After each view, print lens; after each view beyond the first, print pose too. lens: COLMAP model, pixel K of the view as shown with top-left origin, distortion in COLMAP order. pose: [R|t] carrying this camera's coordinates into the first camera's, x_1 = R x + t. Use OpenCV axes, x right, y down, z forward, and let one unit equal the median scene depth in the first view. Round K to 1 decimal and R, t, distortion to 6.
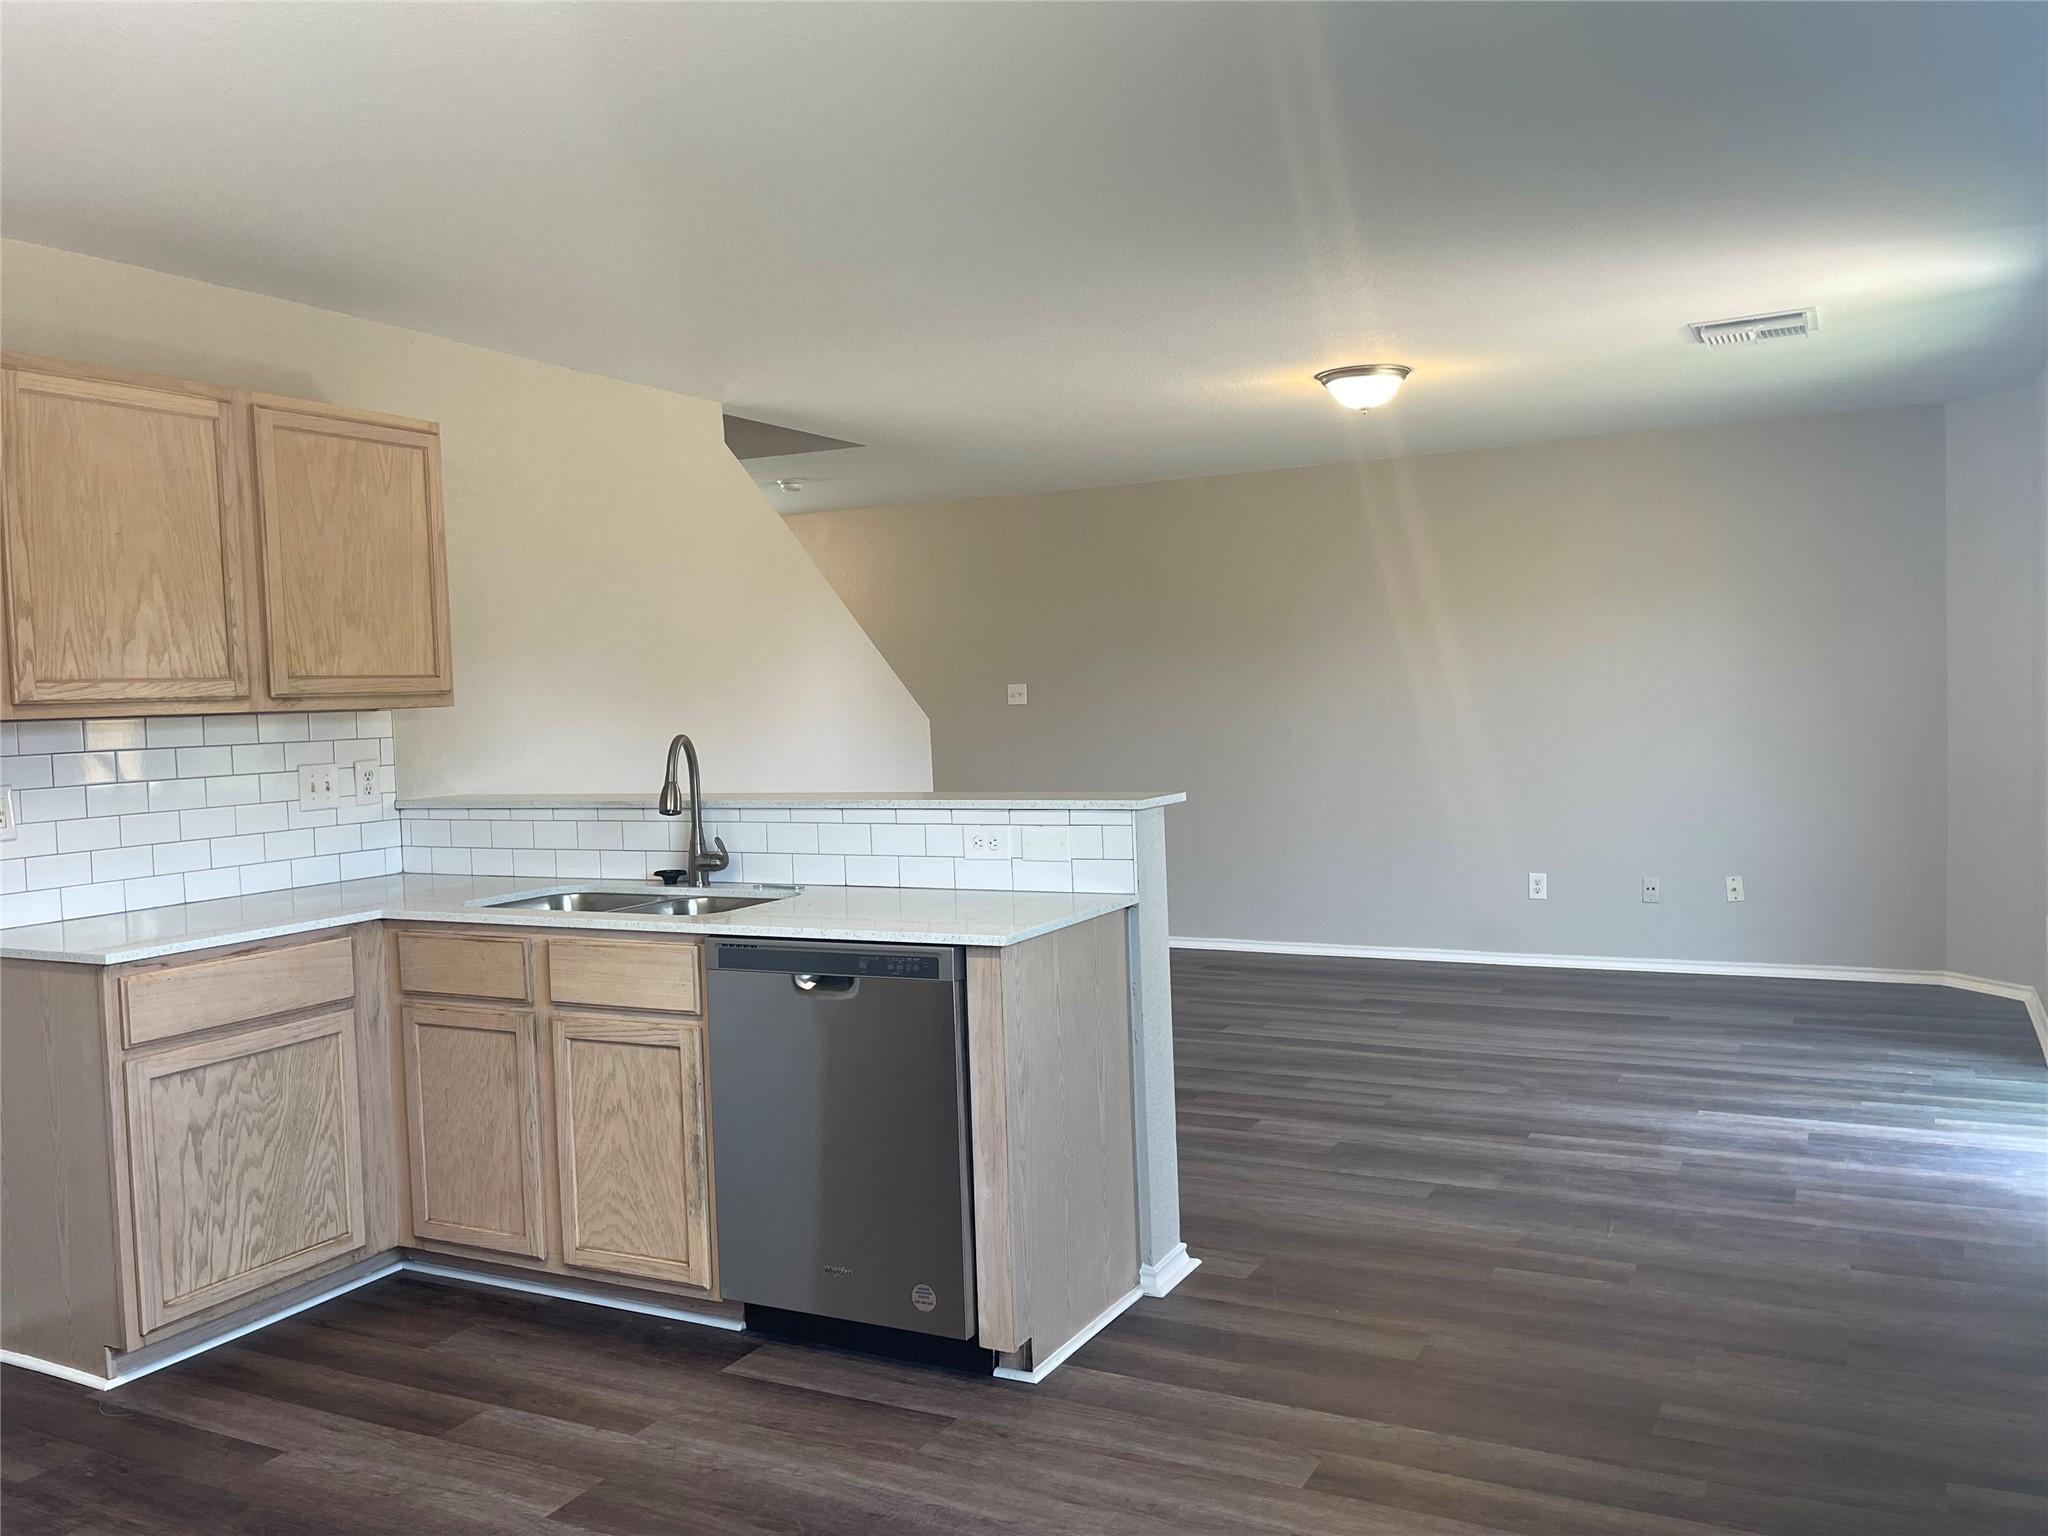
lens RADIAL K [[1656.4, 0, 1024.0], [0, 1656.4, 768.0], [0, 0, 1]] dist [0.075365, -0.088612]
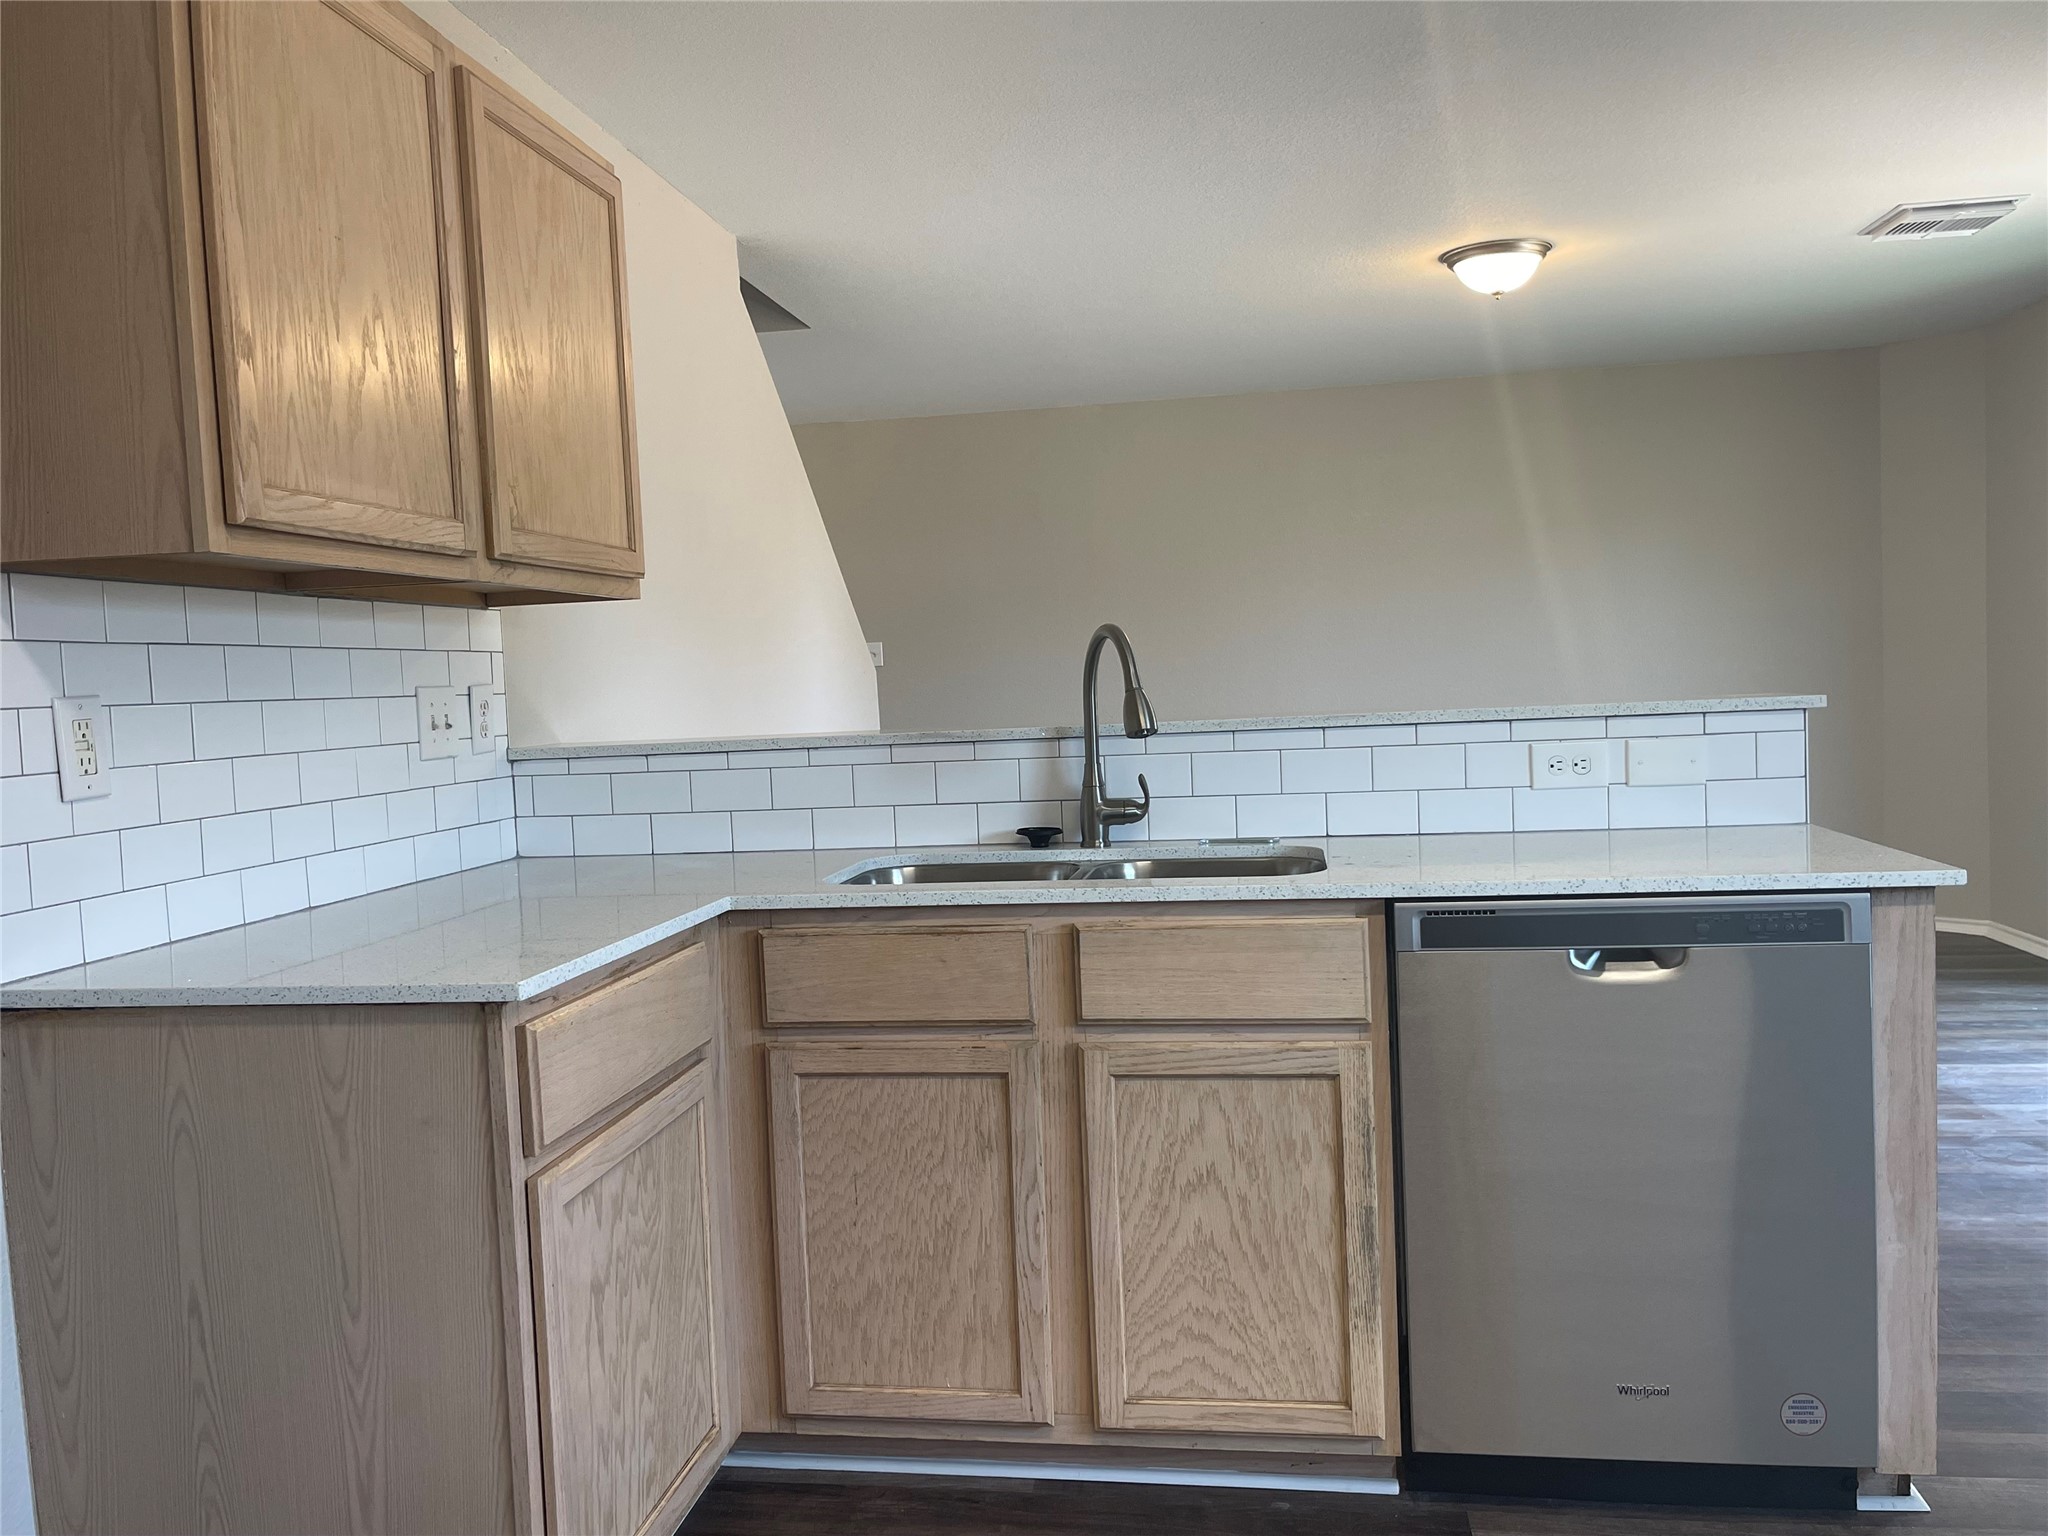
lens RADIAL K [[1656.4, 0, 1024.0], [0, 1656.4, 768.0], [0, 0, 1]] dist [0.075365, -0.088612]
pose [[0.948009, -0.025116, 0.317251, -0.504502], [0.026487, 0.999649, -0.000009, 0.042329], [-0.317140, 0.008412, 0.948341, 0.401083]]
